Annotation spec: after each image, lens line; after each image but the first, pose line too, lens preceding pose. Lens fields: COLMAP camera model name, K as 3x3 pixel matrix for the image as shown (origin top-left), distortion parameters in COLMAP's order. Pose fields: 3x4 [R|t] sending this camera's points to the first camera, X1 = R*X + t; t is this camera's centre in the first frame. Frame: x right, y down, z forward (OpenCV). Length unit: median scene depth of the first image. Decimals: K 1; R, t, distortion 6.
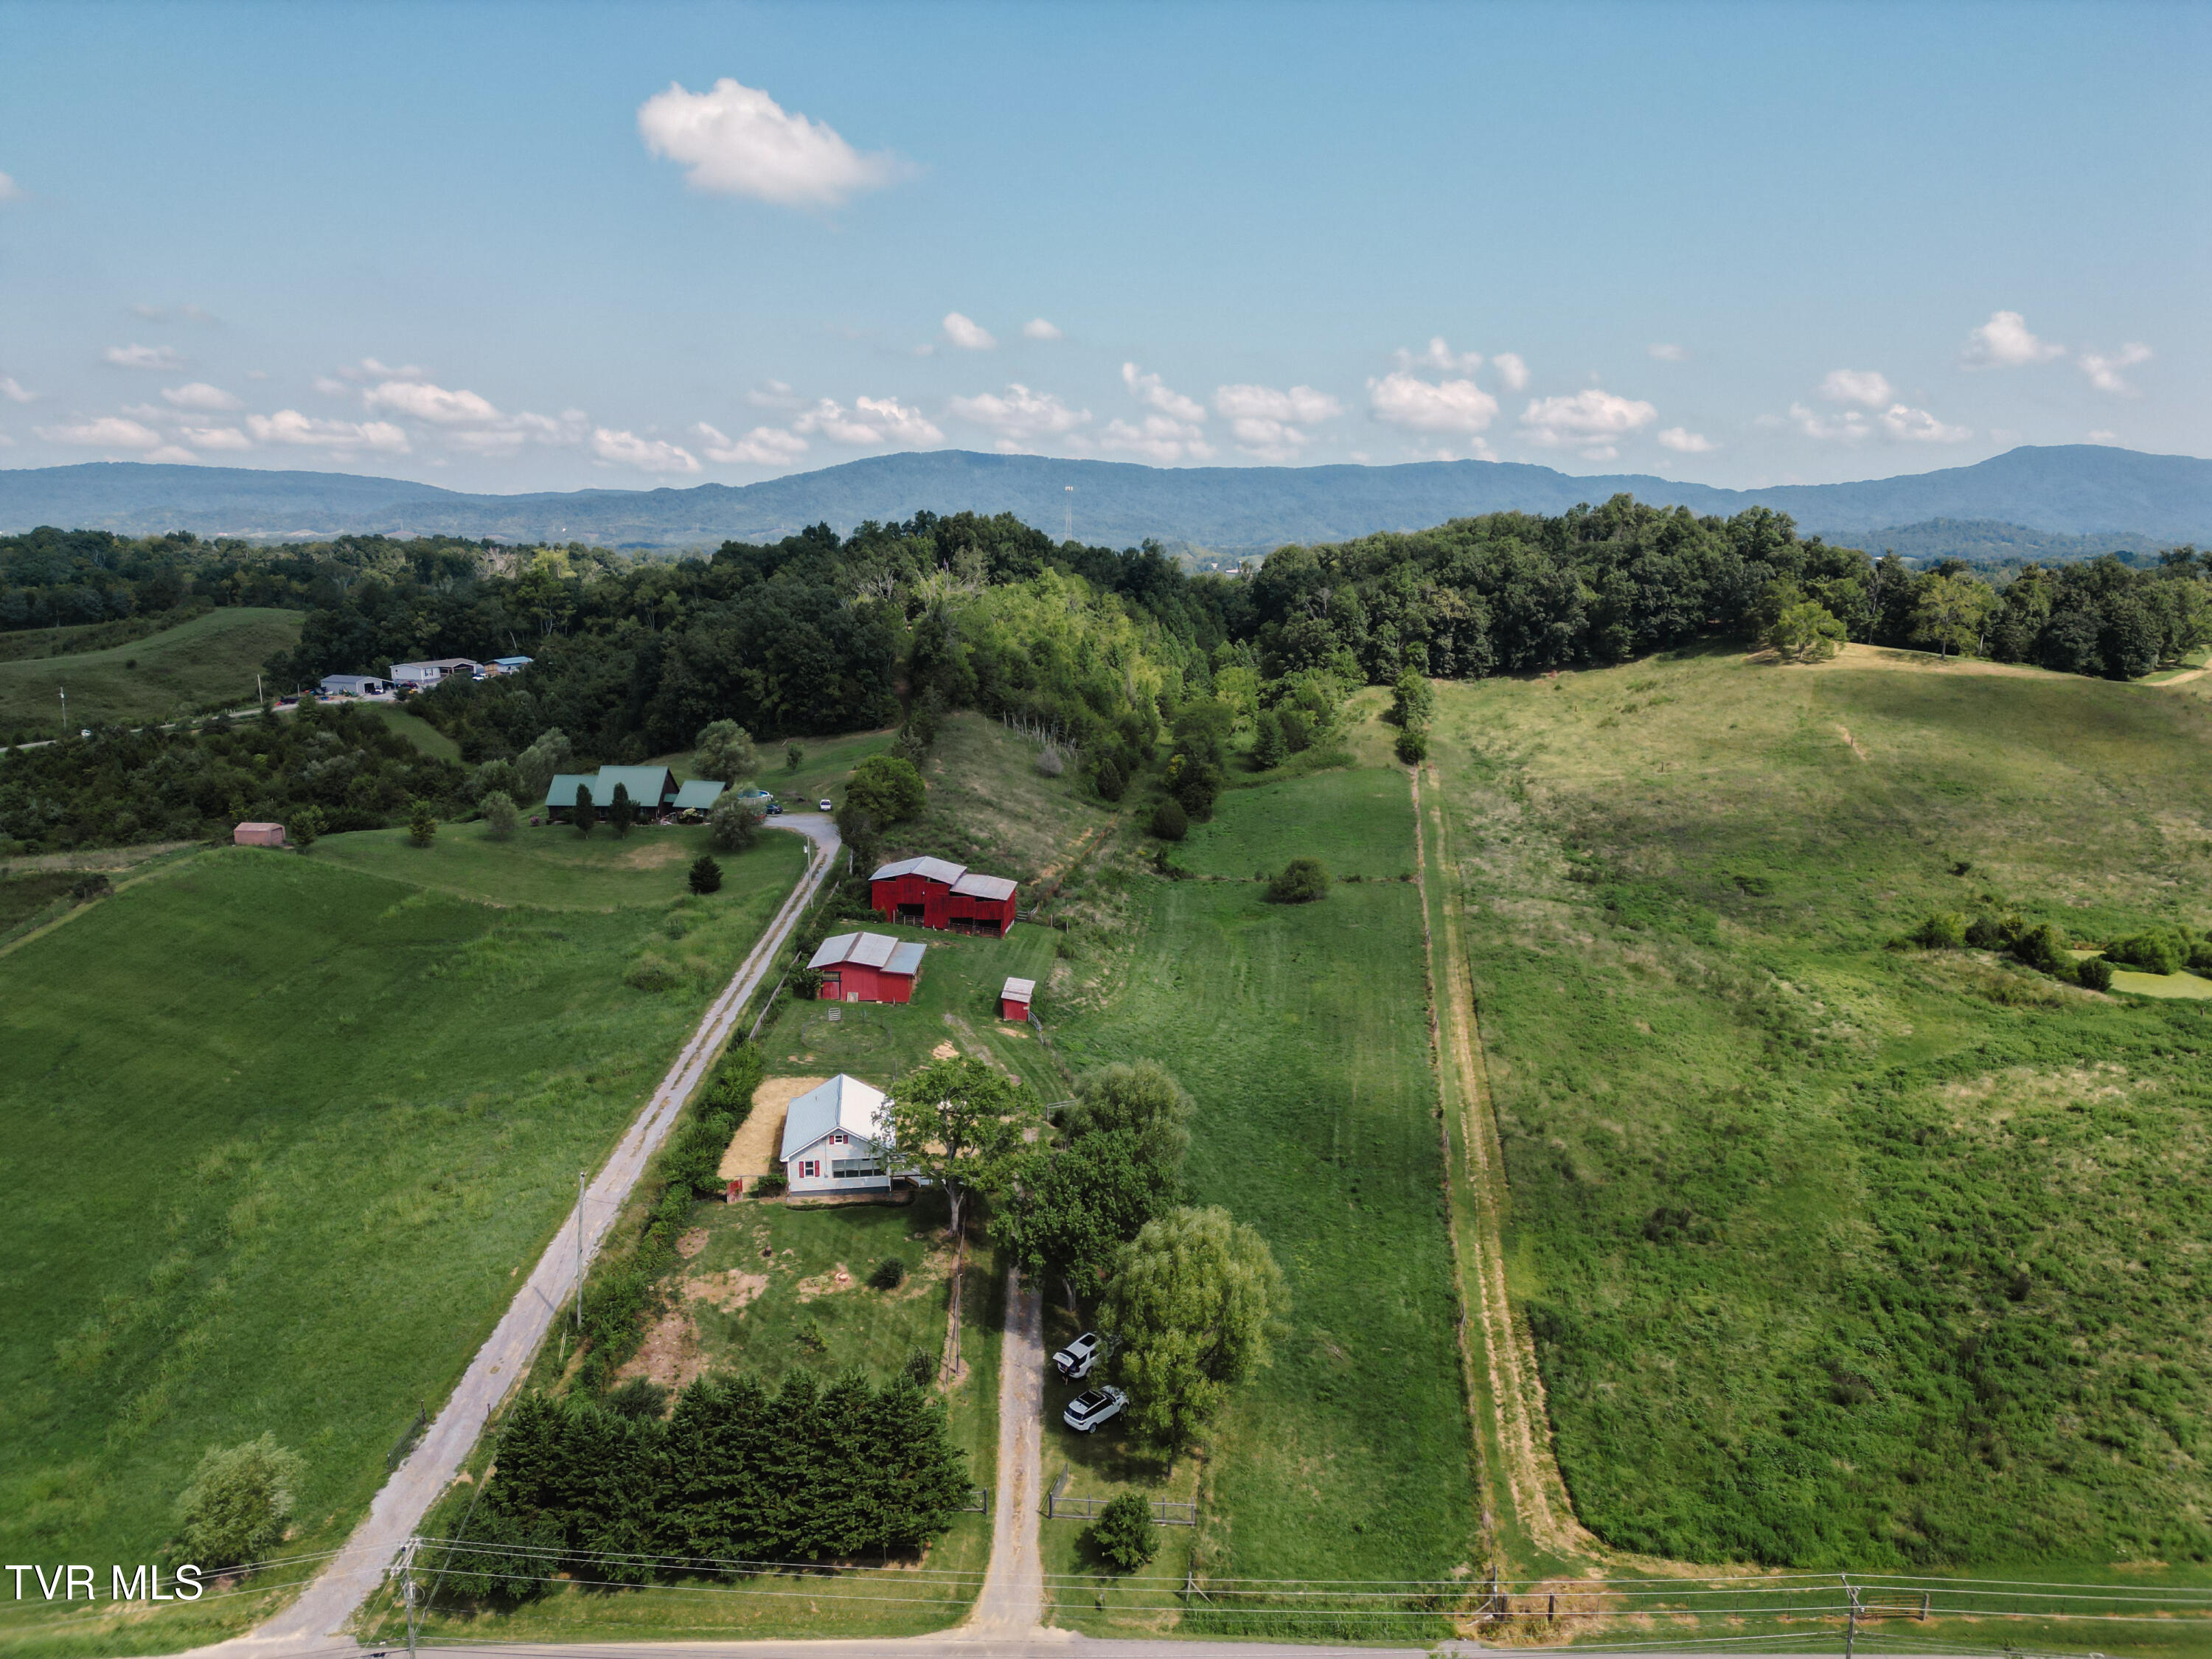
lens RADIAL K [[1545.8, 0, 1107.3], [0, 1545.8, 830.3], [0, 0, 1]] dist [0.085019, -0.085224]
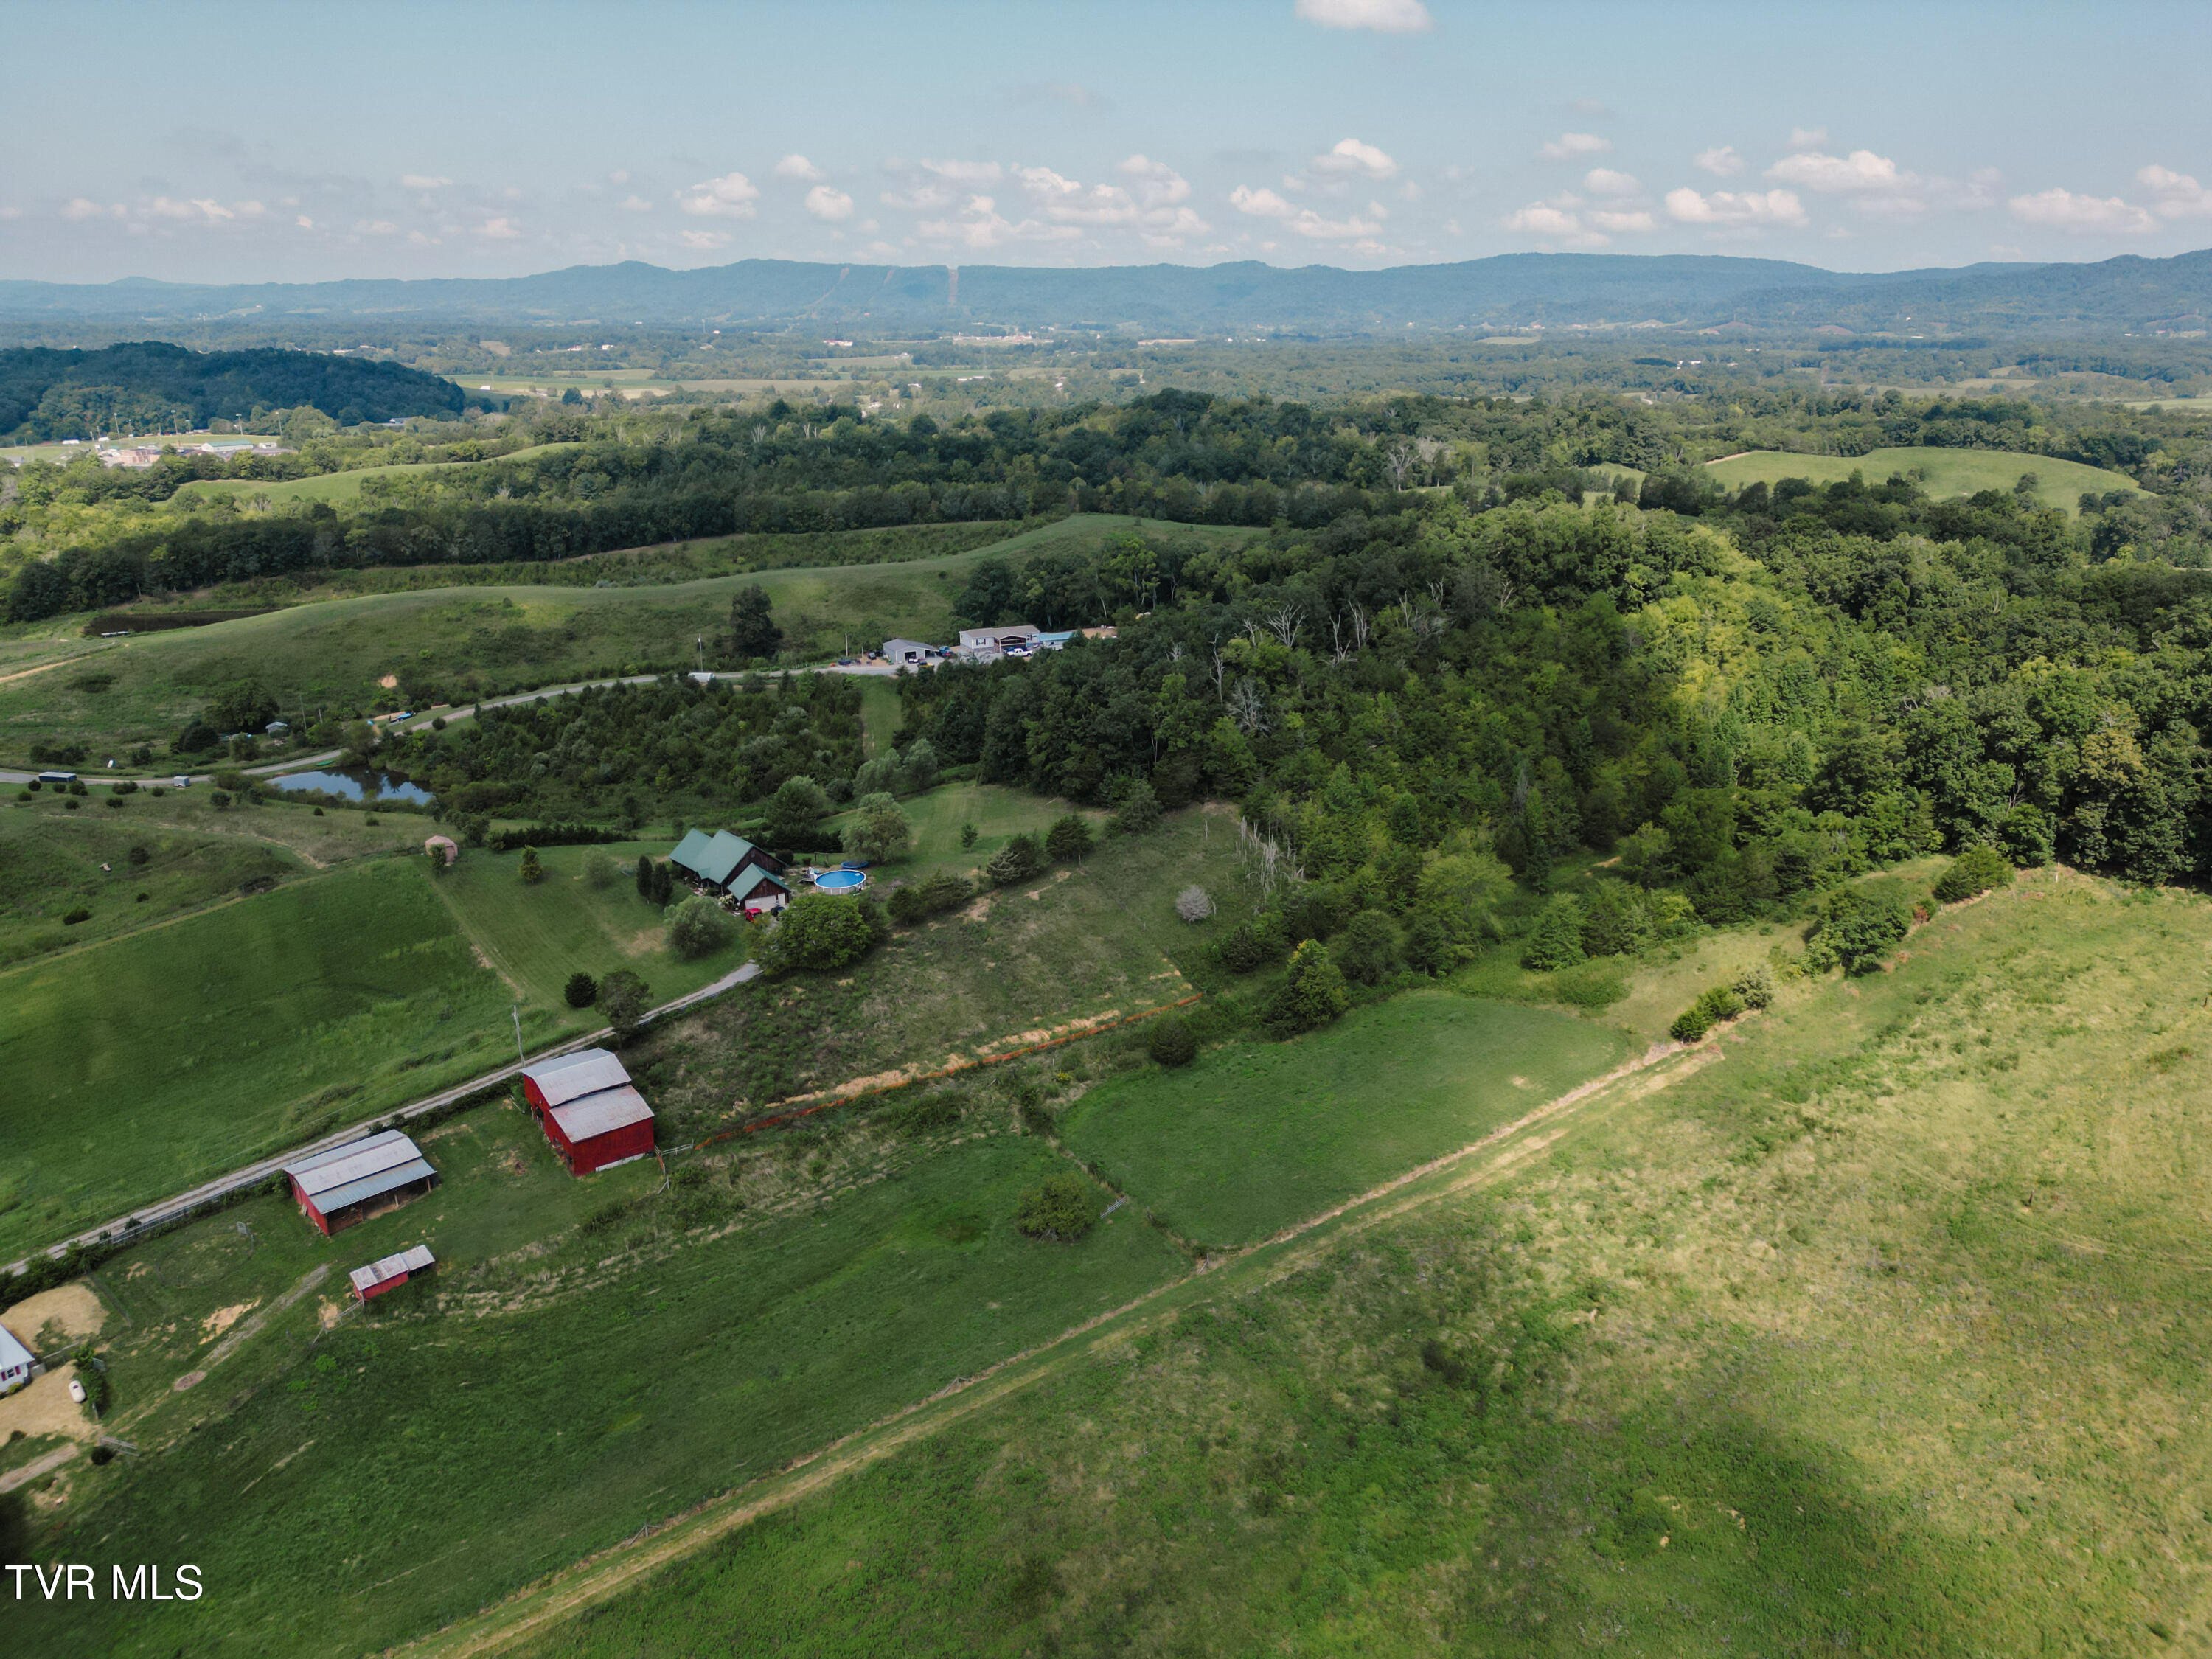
lens RADIAL K [[1544.3, 0, 1111.8], [0, 1544.3, 826.9], [0, 0, 1]] dist [0.087751, -0.095326]
pose [[0.686643, 0.229128, -0.689943, 0.617441], [-0.135705, 0.972750, 0.187992, -0.292355], [0.714216, -0.035454, 0.699027, 0.475674]]
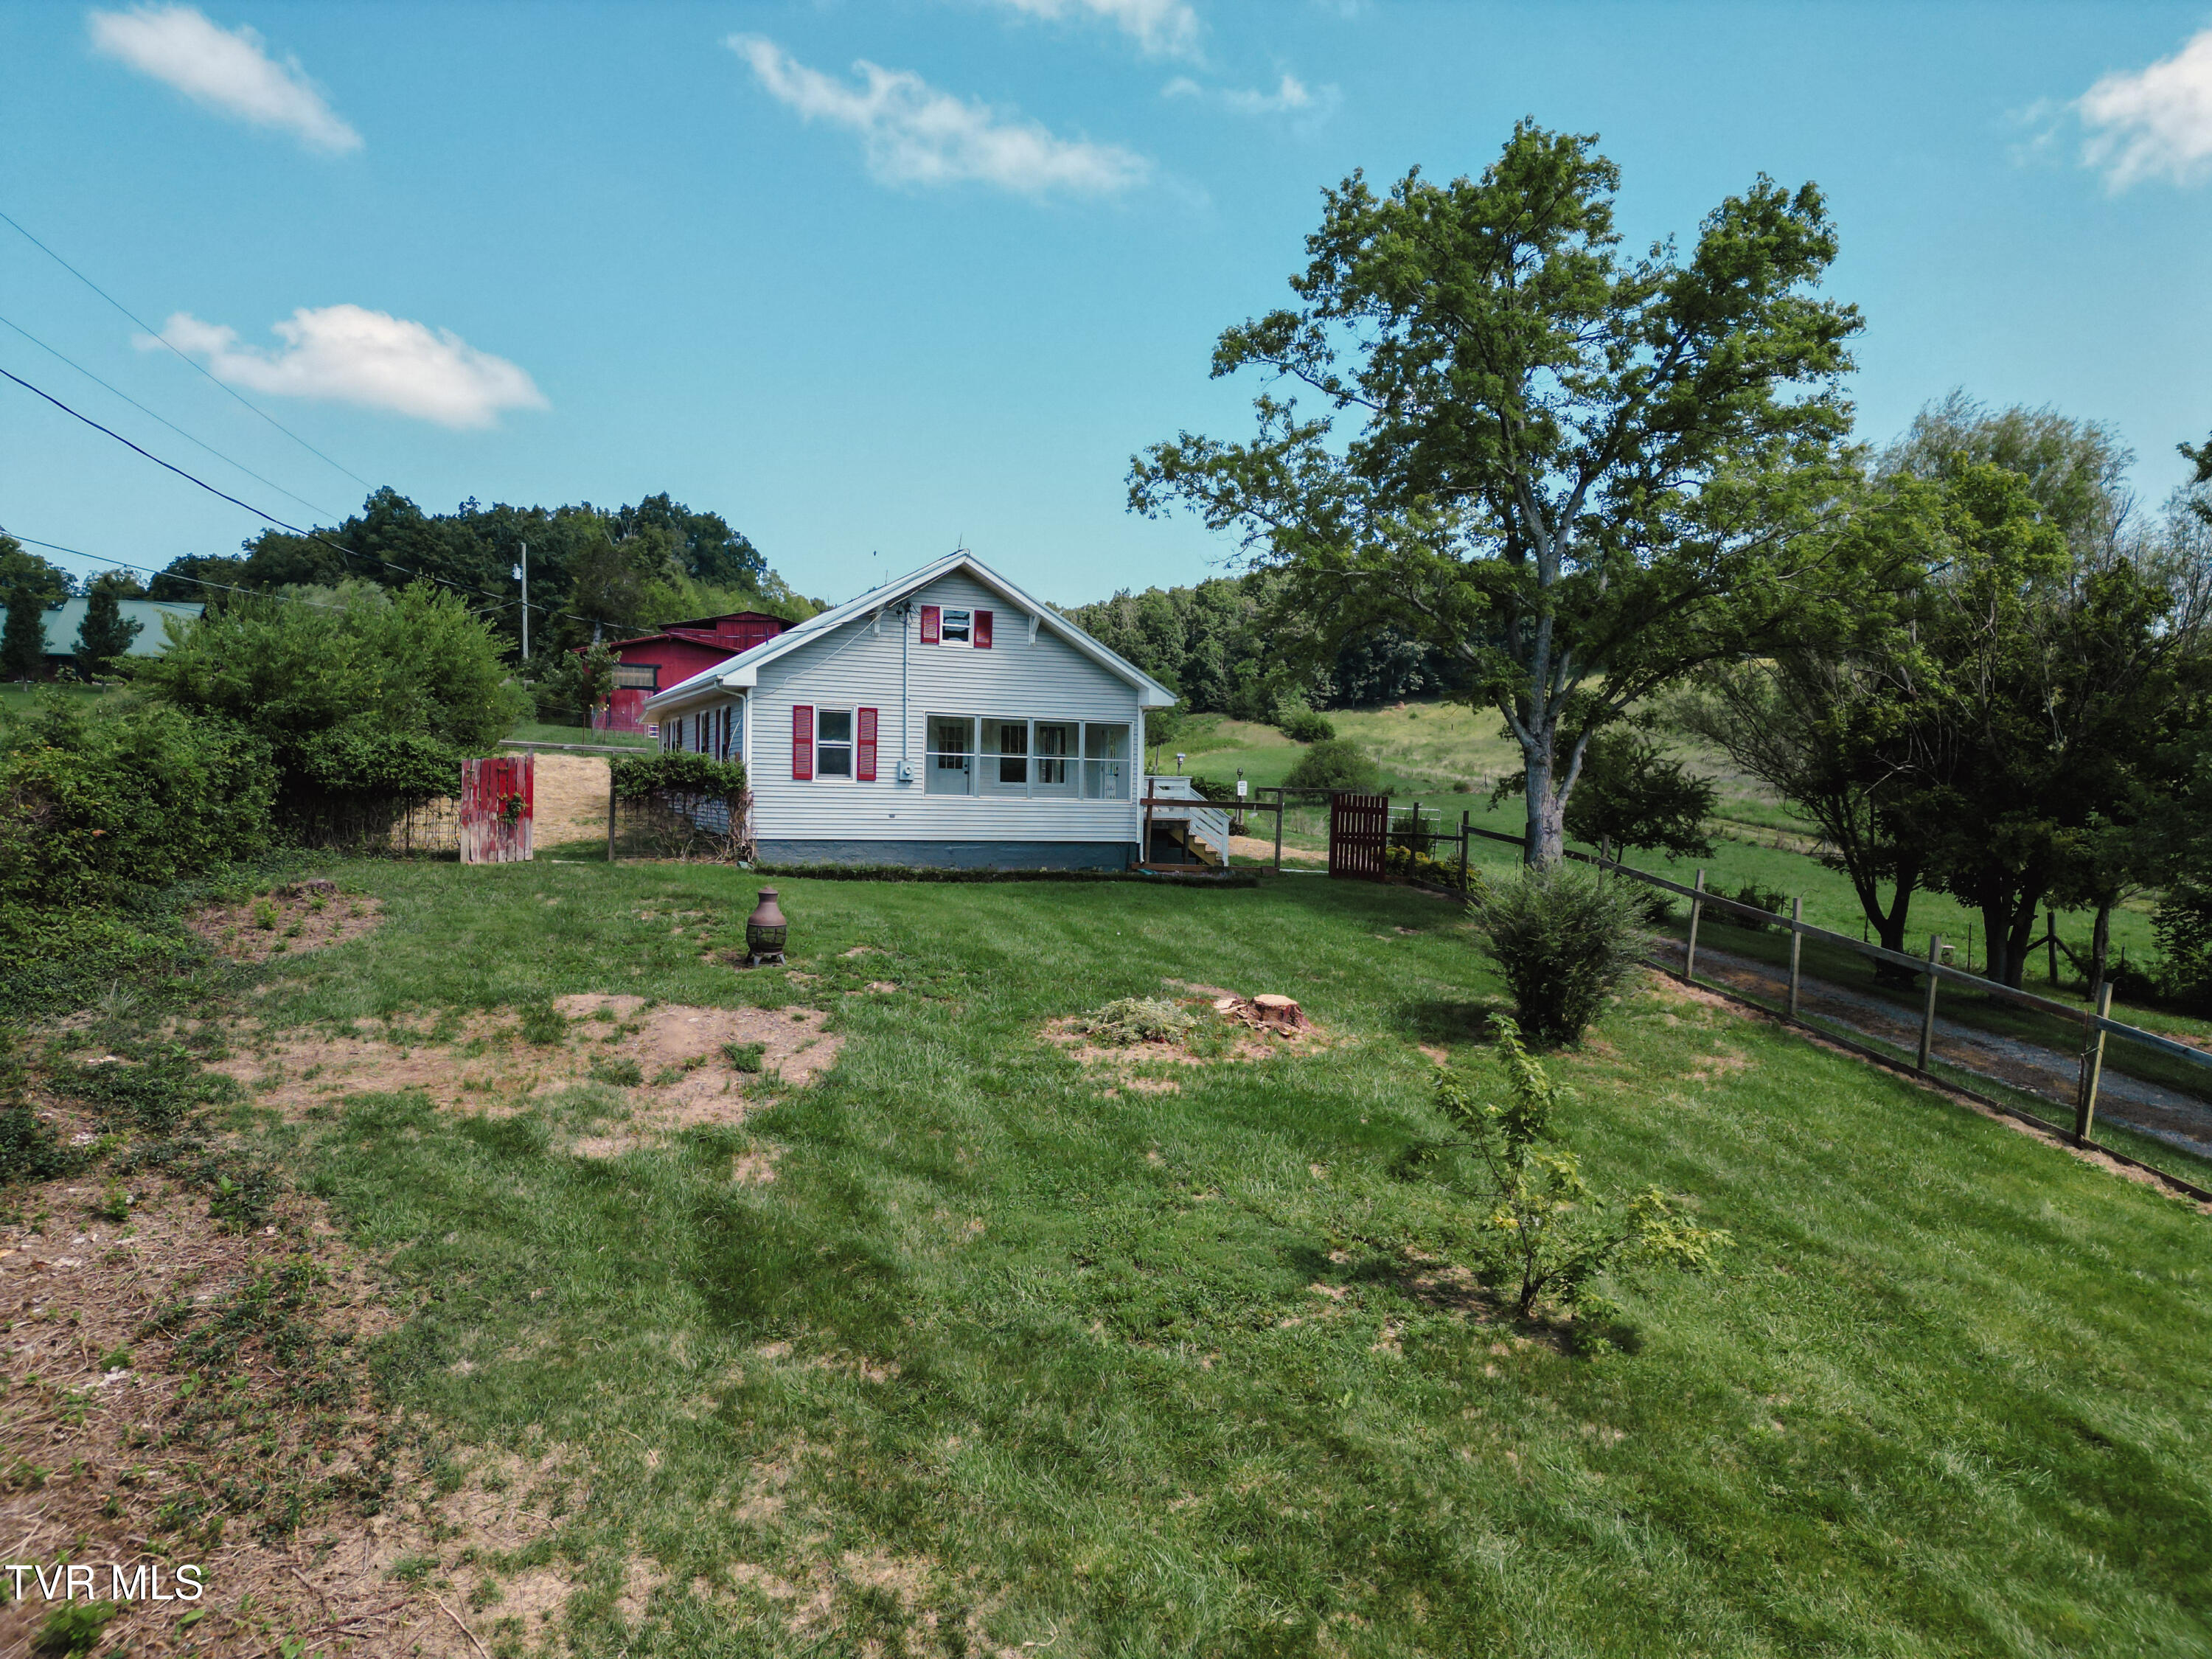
lens RADIAL K [[1542.0, 0, 1107.6], [0, 1542.0, 837.4], [0, 0, 1]] dist [0.090859, -0.091897]
pose [[0.969072, 0.004485, 0.246738, -0.112931], [0.034128, 0.987792, -0.151996, 0.145052], [-0.244408, 0.155716, 0.957088, 0.415558]]
